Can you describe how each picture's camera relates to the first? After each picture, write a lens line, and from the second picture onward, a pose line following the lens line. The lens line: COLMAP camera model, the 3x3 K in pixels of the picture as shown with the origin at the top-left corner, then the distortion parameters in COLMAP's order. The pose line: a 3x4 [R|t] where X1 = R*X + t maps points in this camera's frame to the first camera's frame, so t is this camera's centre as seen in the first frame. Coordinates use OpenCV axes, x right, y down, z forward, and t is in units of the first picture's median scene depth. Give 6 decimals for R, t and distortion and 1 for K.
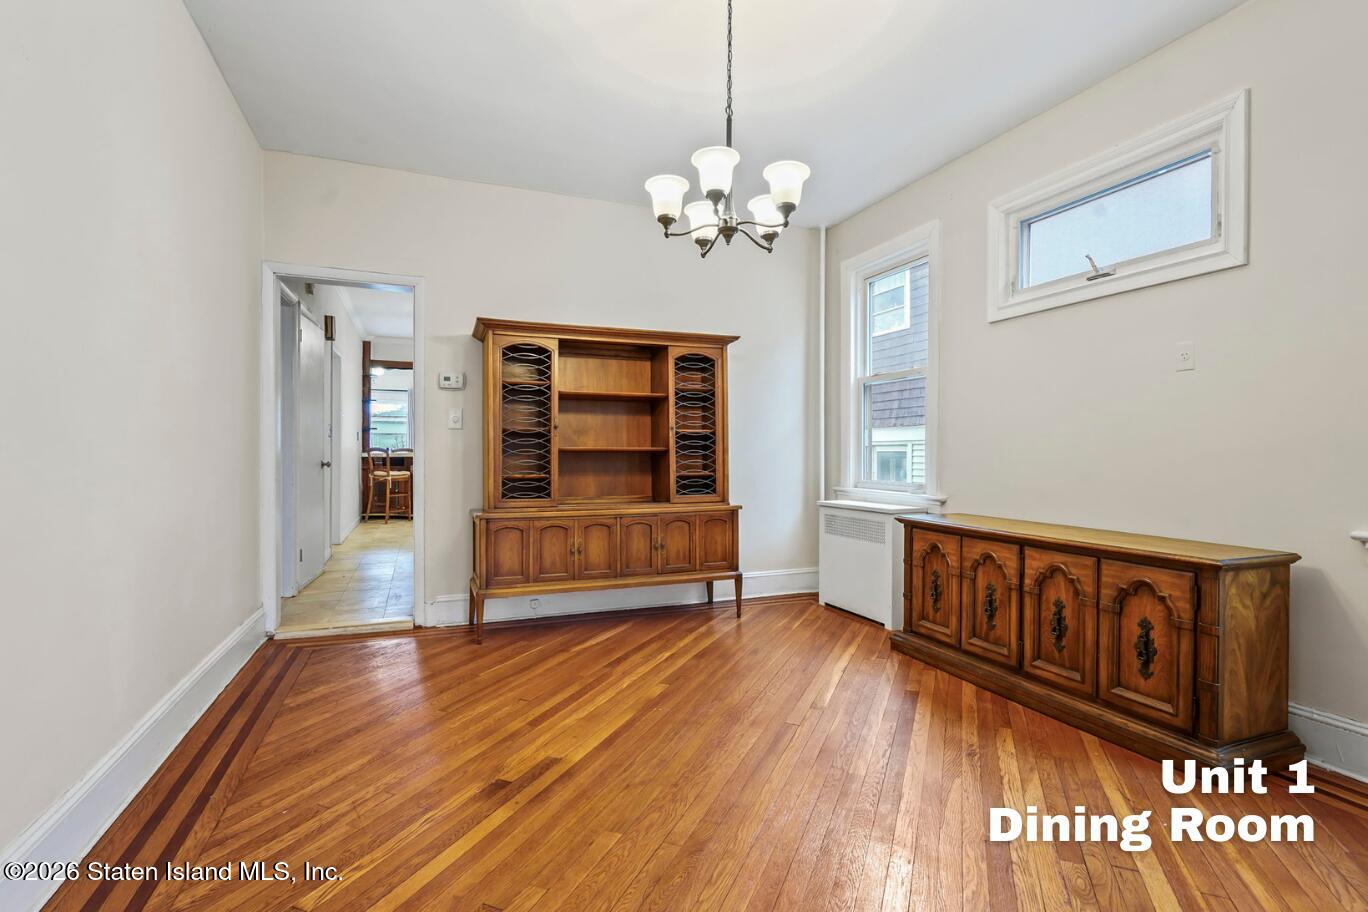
lens RADIAL K [[644.4, 0, 679.4], [0, 644.4, 457.7], [0, 0, 1]] dist [-0.001554, -0.000276]
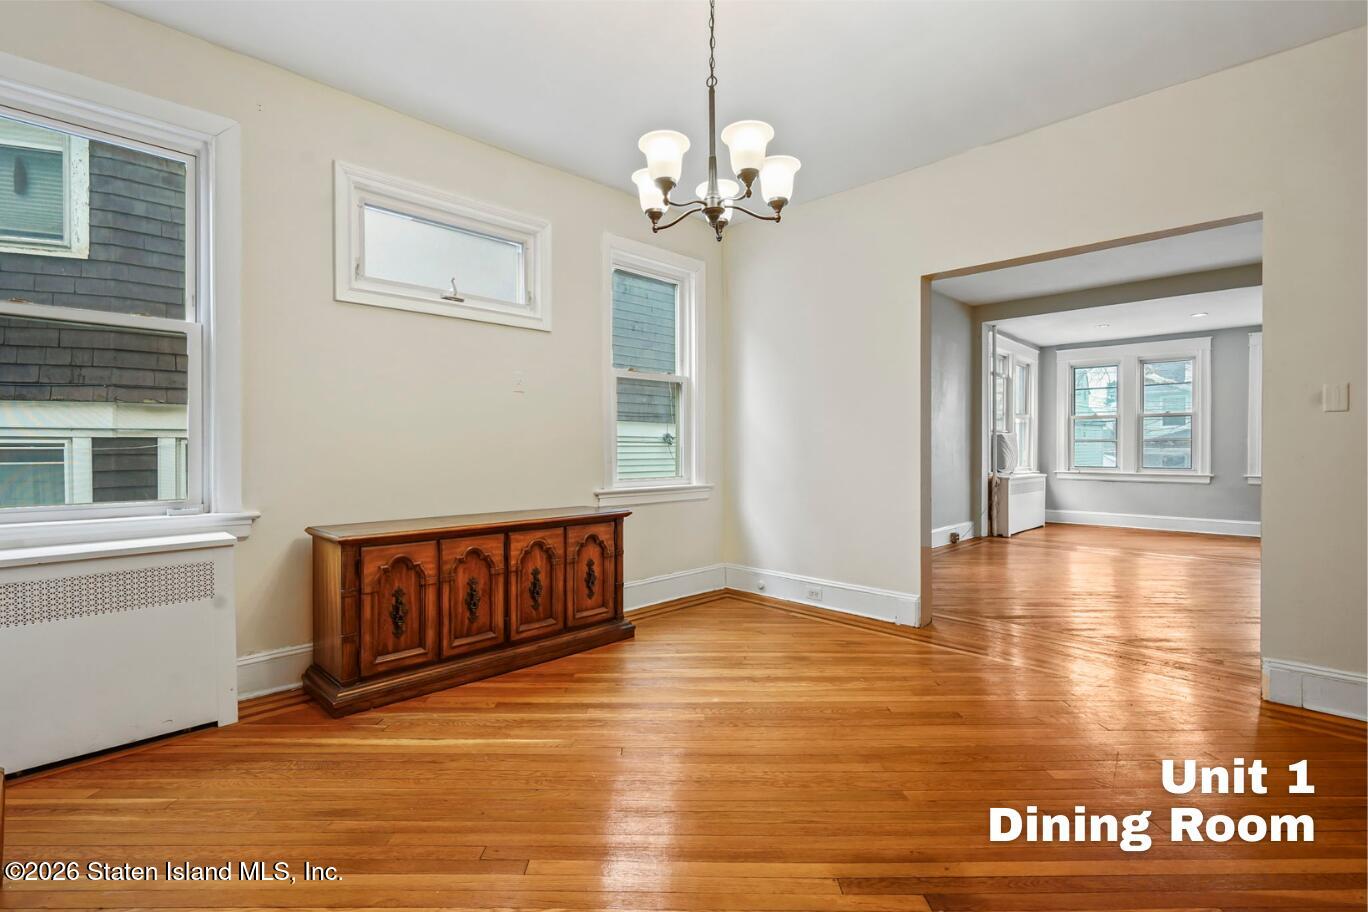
lens RADIAL K [[644.4, 0, 677.8], [0, 644.4, 450.1], [0, 0, 1]] dist [-0.001554, -0.000276]
pose [[-0.384881, -0.007918, 0.922932, -0.547387], [0.007759, 0.999900, 0.011814, -0.017193], [-0.922934, 0.011708, -0.384781, 1.008662]]
